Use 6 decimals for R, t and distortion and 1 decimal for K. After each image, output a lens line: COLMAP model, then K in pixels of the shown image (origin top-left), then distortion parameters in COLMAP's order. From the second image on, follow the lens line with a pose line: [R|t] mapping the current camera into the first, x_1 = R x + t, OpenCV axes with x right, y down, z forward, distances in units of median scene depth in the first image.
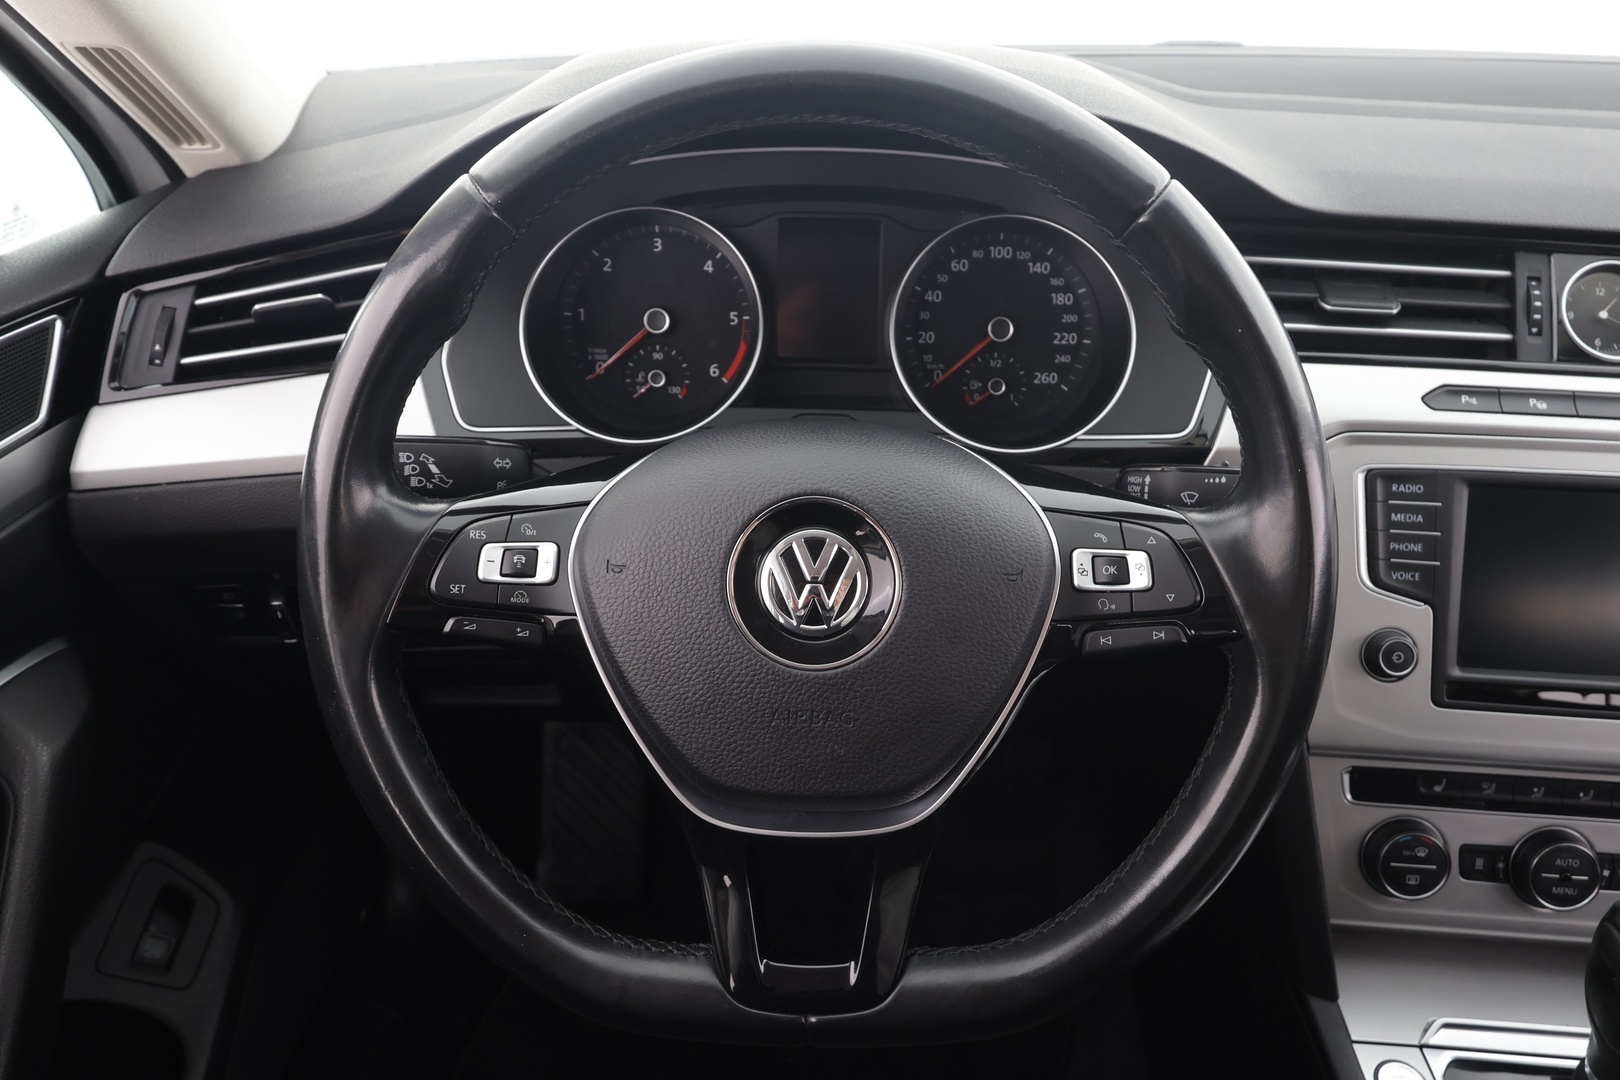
lens RADIAL K [[1235.4, 0, 803.7], [0, 1235.4, 541.4], [0, 0, 1]] dist [-0.001837, 0.000792]
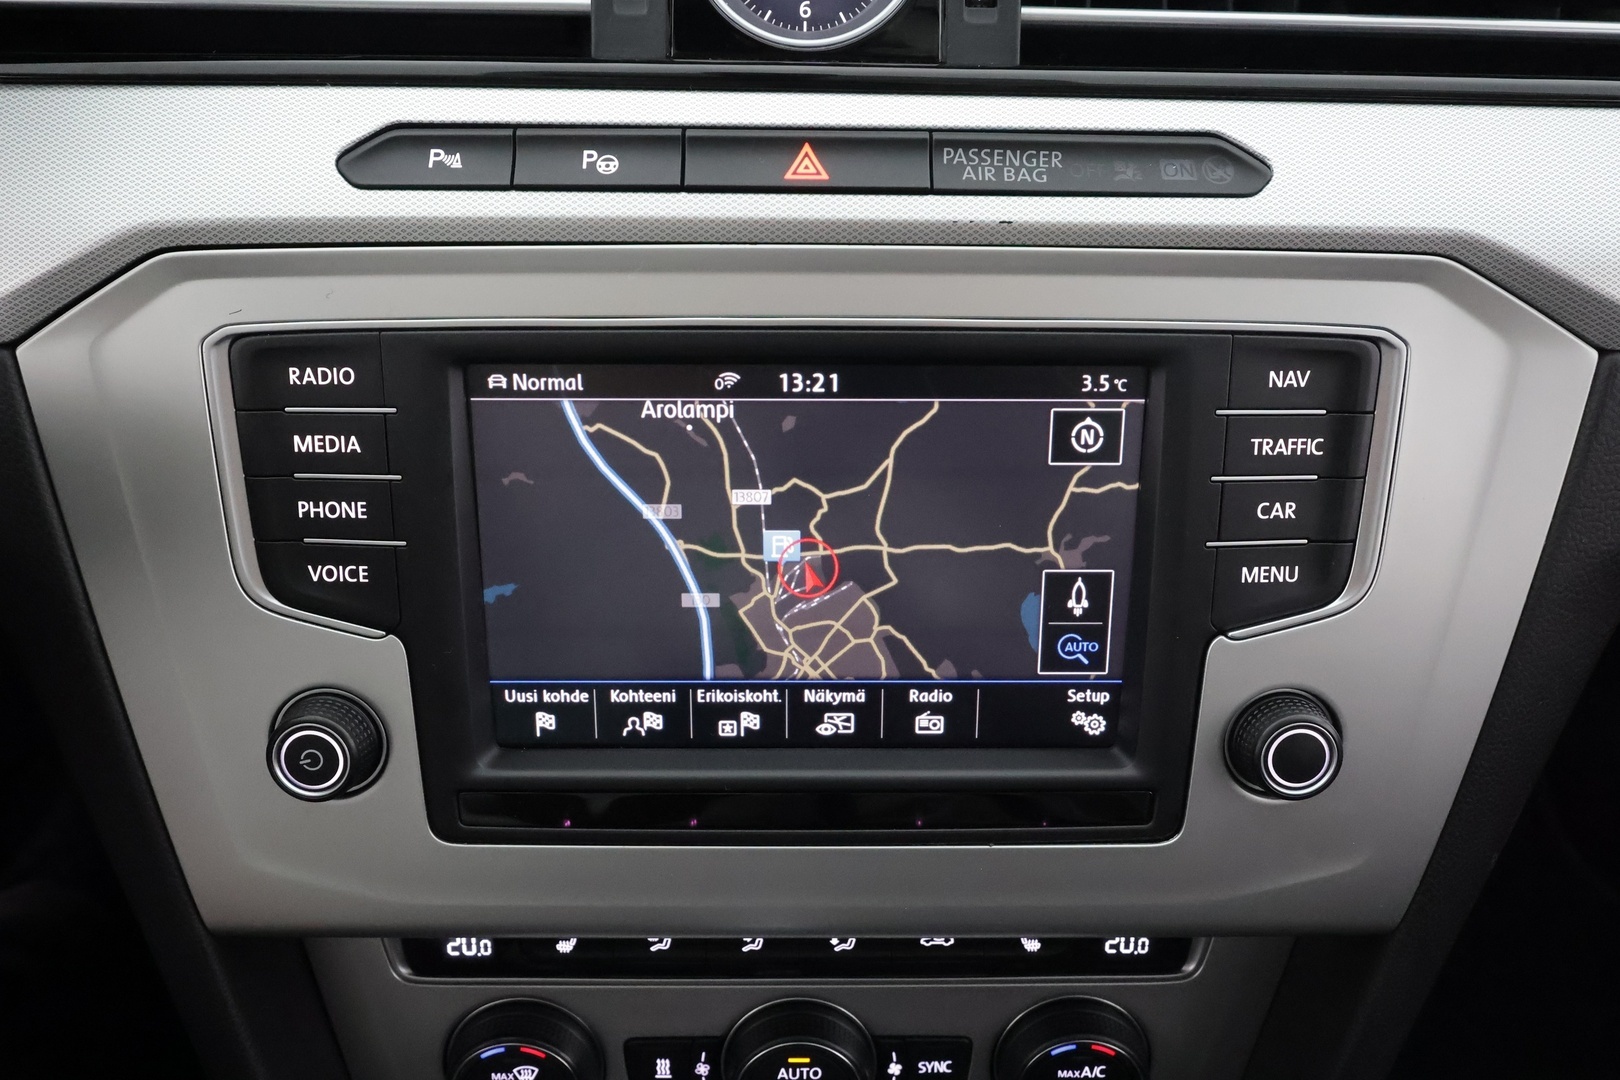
lens RADIAL K [[1297.4, 0, 810.0], [0, 1297.4, 540.0], [0, 0, 1]] dist [-0.009540, -0.004345]
pose [[0.995712, -0.065285, 0.065542, 0.624281], [0.052187, 0.981404, 0.184724, -0.061425], [-0.076383, -0.180511, 0.980603, 0.526906]]
